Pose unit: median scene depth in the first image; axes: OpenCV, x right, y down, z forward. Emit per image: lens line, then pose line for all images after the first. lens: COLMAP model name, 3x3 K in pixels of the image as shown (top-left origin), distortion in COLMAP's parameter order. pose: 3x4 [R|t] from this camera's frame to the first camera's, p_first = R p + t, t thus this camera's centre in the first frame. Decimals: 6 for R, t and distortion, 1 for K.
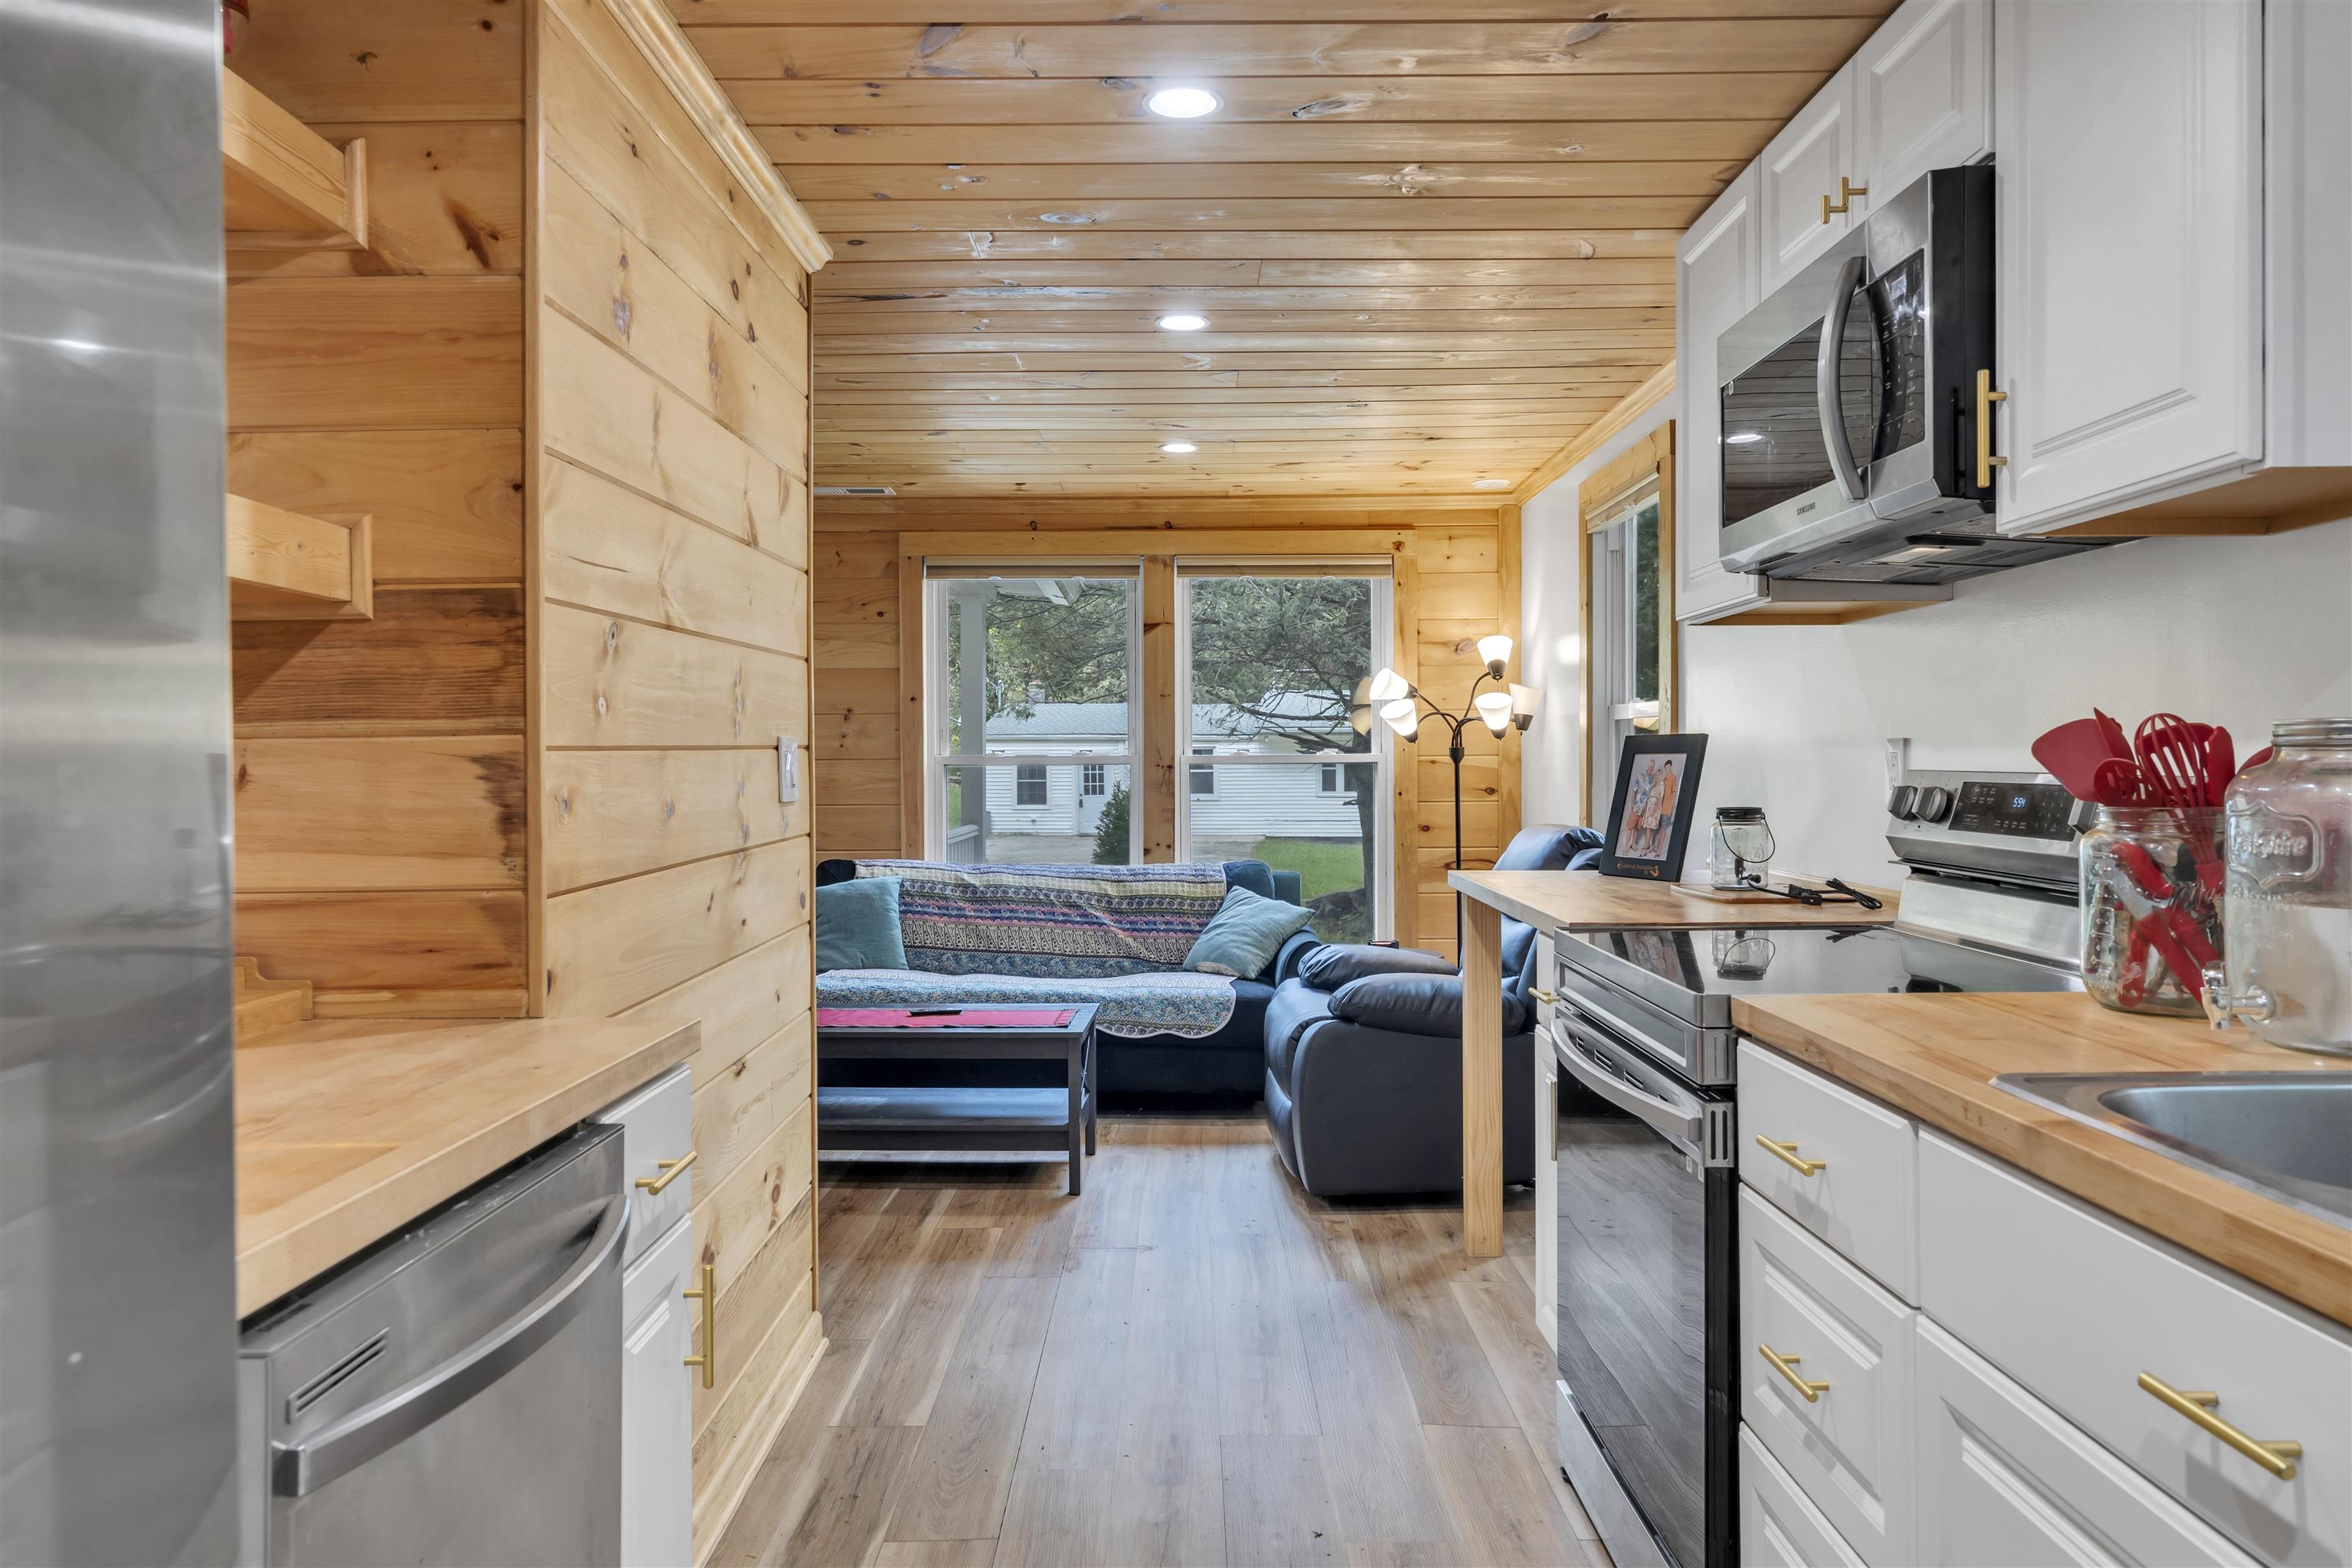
lens RADIAL K [[1667.7, 0, 1180.3], [0, 1667.7, 776.5], [0, 0, 1]] dist [-0.017533, -0.009268]
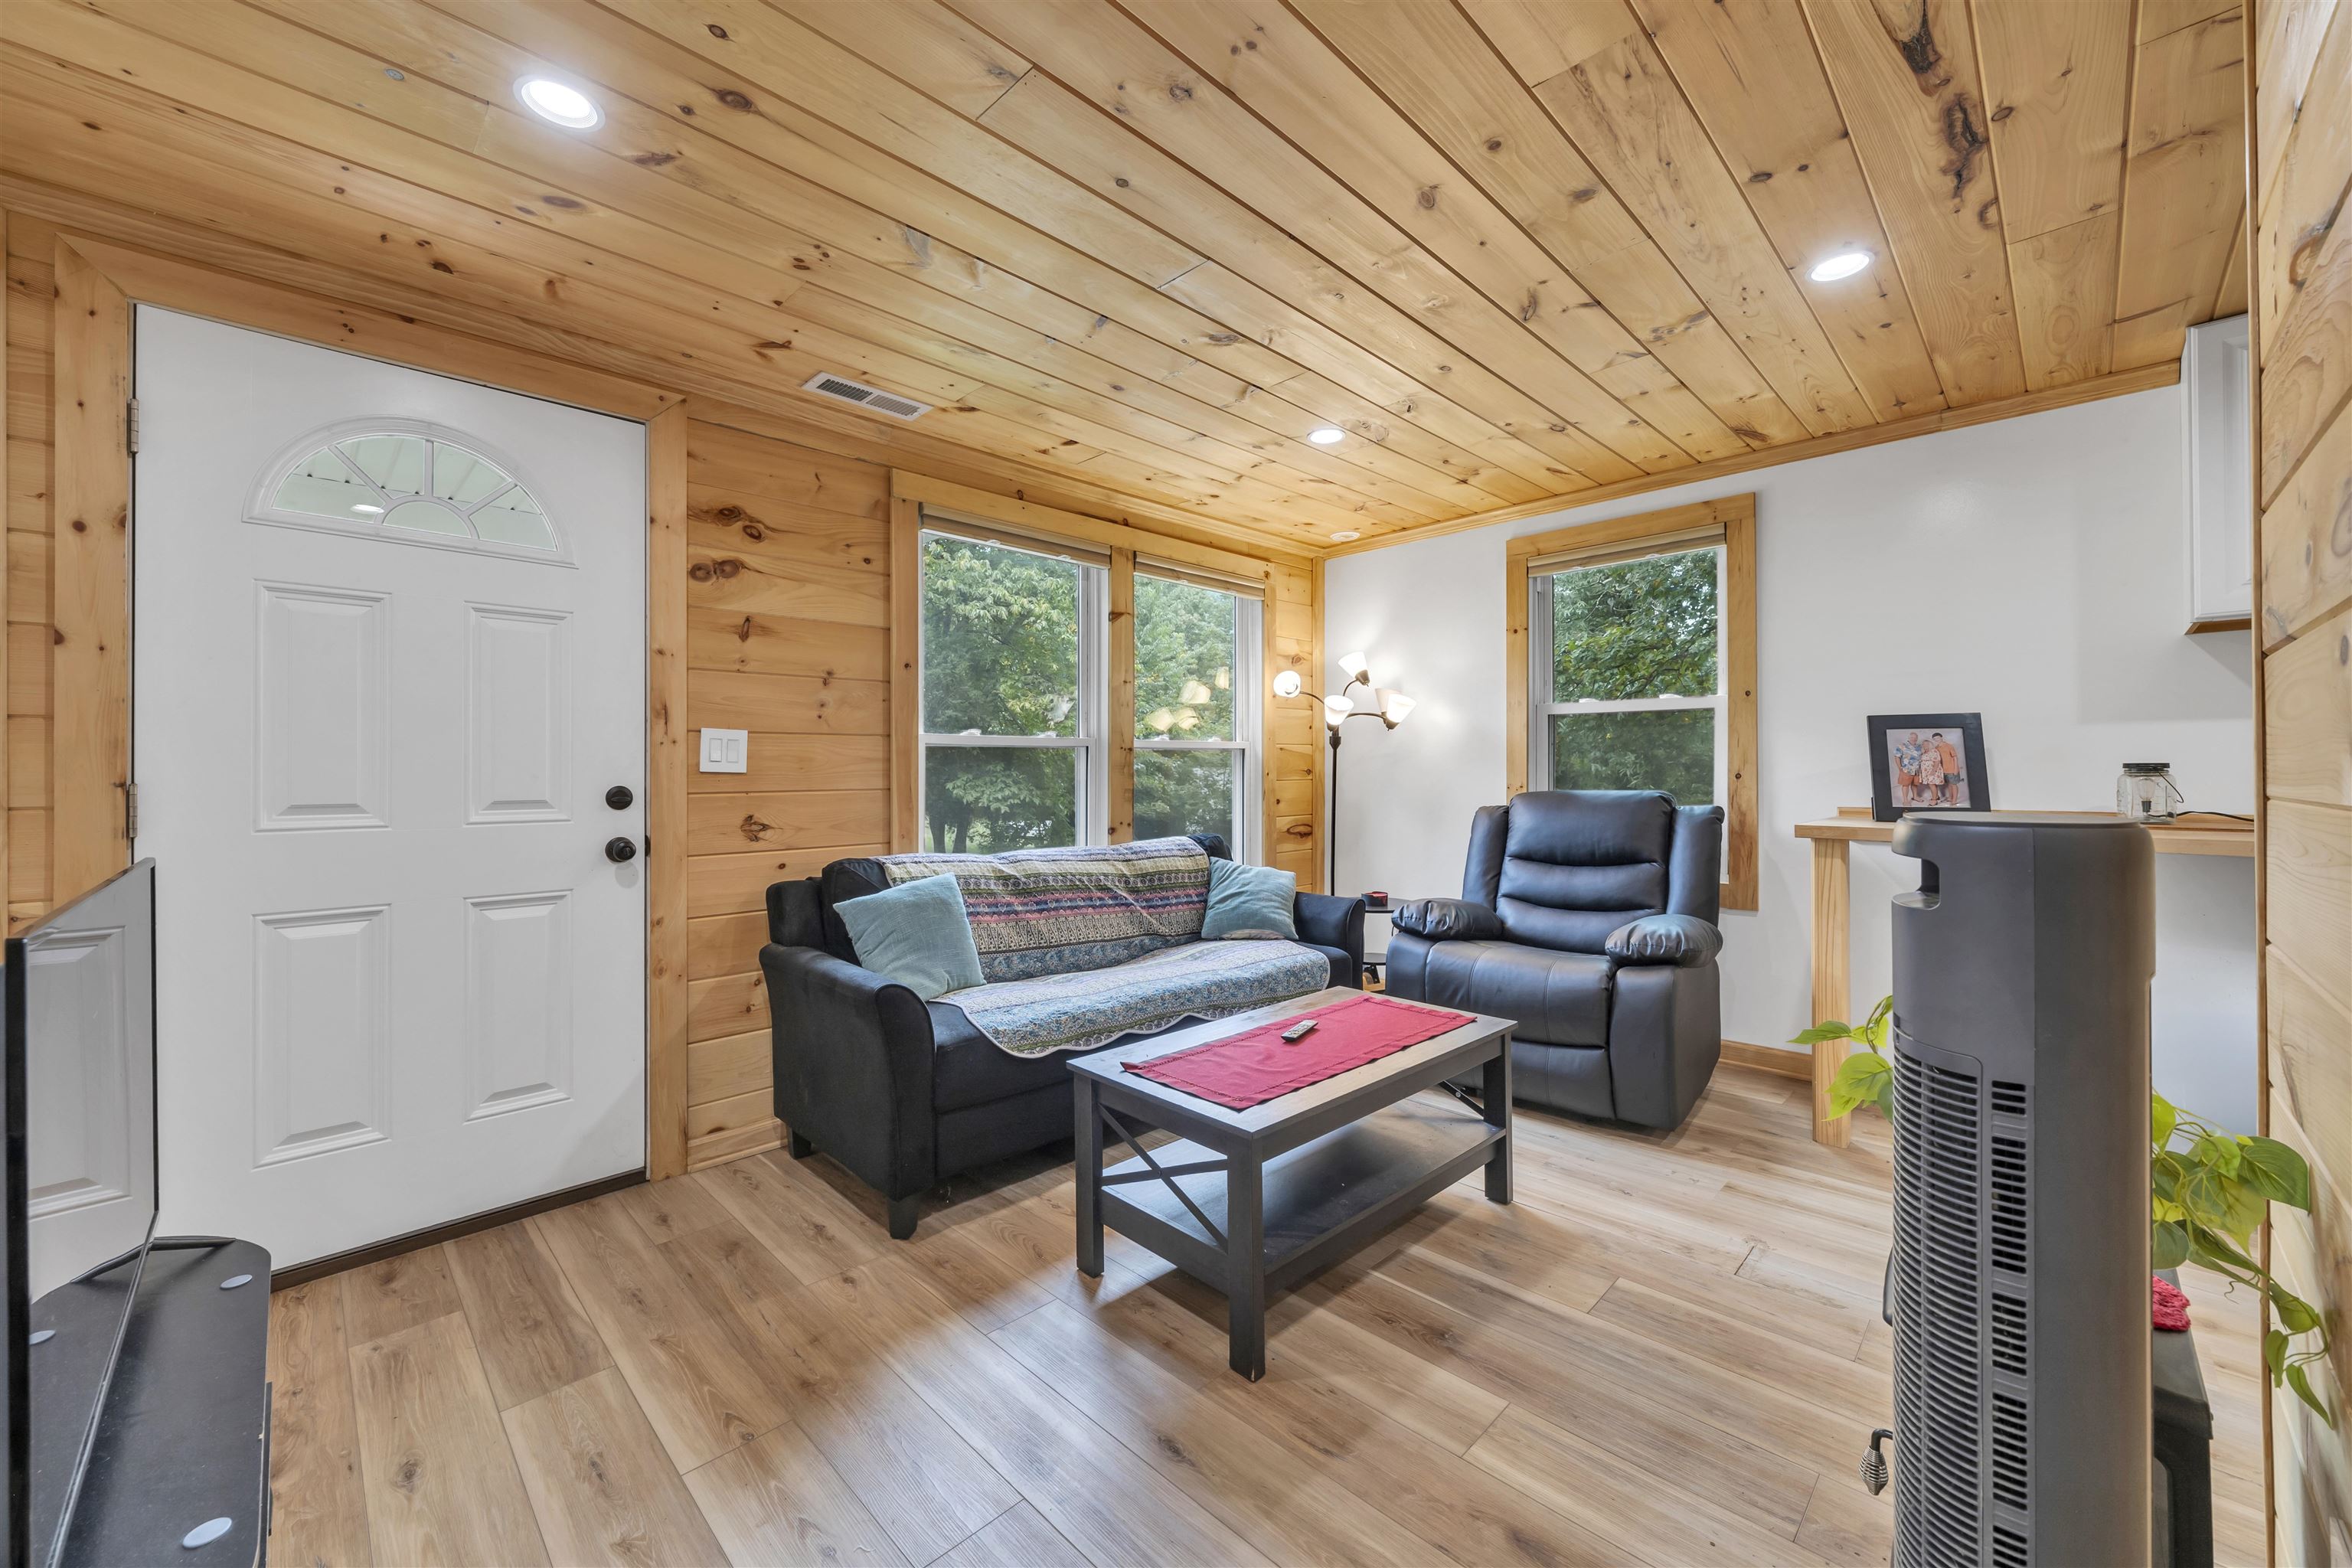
lens RADIAL K [[915.2, 0, 1168.8], [0, 915.2, 766.2], [0, 0, 1]] dist [0.000332, -0.000108]
pose [[0.687361, 0.003184, 0.726309, -0.425823], [0.008730, 0.999882, -0.012646, 0.012882], [-0.726264, 0.015033, 0.687252, 0.601737]]
